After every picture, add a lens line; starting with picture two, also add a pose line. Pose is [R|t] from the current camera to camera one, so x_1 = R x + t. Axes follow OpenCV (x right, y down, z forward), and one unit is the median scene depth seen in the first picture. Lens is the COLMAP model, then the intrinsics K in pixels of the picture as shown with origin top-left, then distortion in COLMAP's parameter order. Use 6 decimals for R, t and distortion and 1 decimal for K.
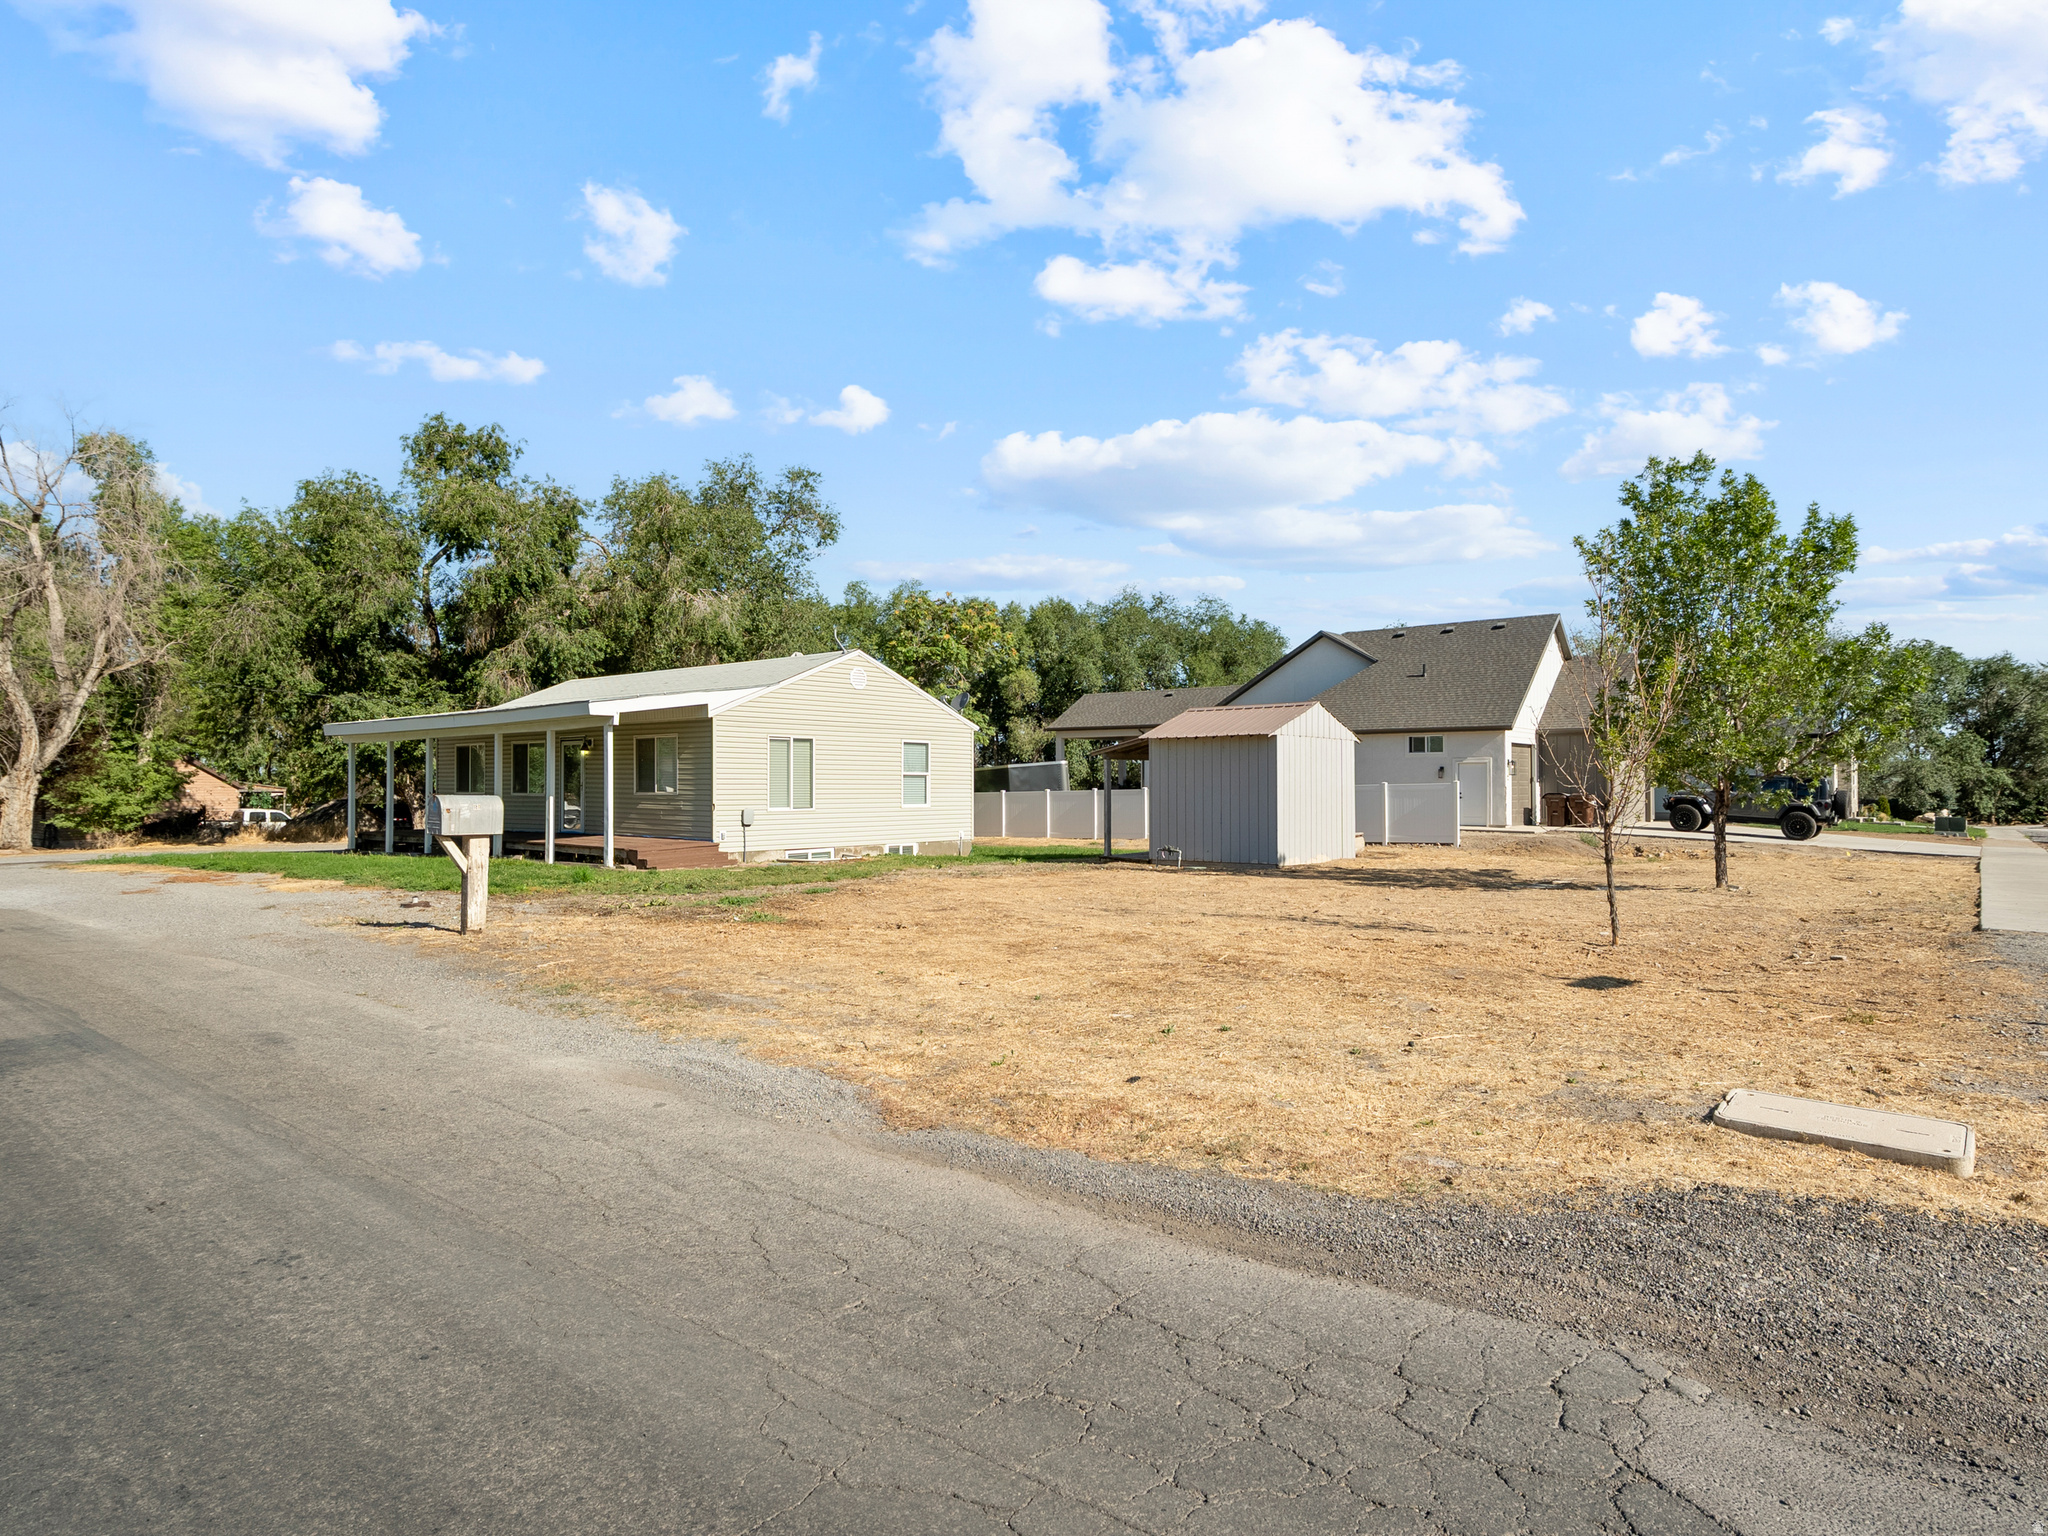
lens RADIAL K [[1047.9, 0, 997.1], [0, 1047.9, 719.6], [0, 0, 1]] dist [-0.000784, 0.000191]
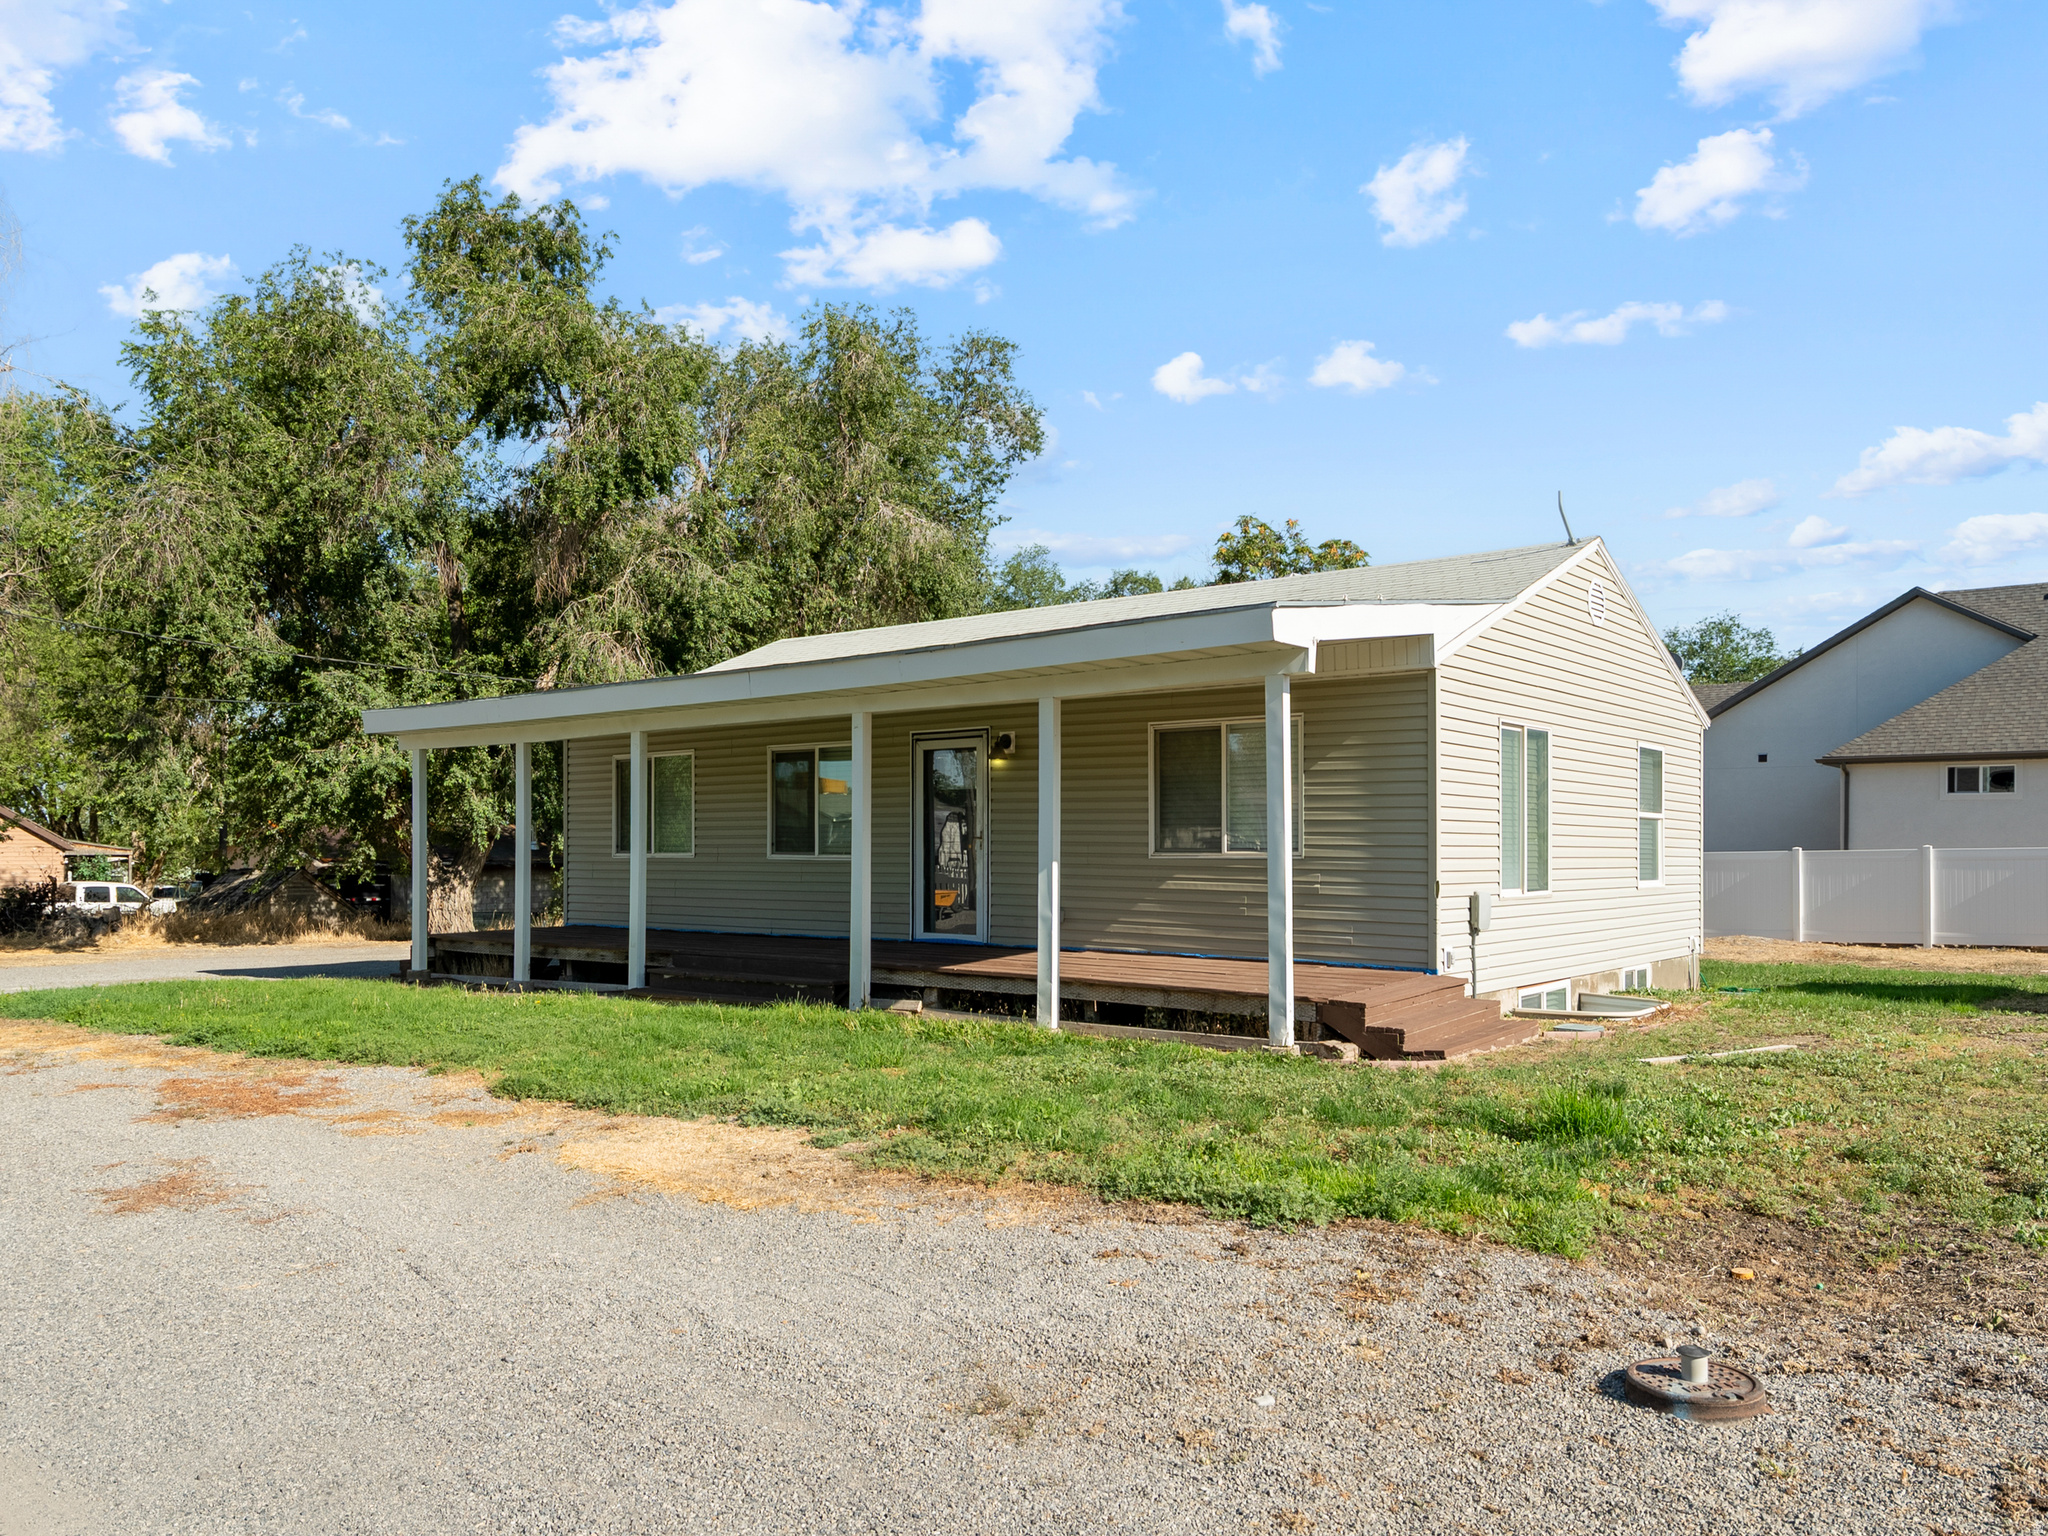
lens RADIAL K [[1372.4, 0, 1024.0], [0, 1372.4, 768.0], [0, 0, 1]] dist [0.002441, -0.000117]
pose [[0.999918, 0.001421, 0.012688, -0.270001], [-0.001483, 0.999987, 0.004812, 0.020823], [-0.012681, -0.004830, 0.999908, 0.286325]]
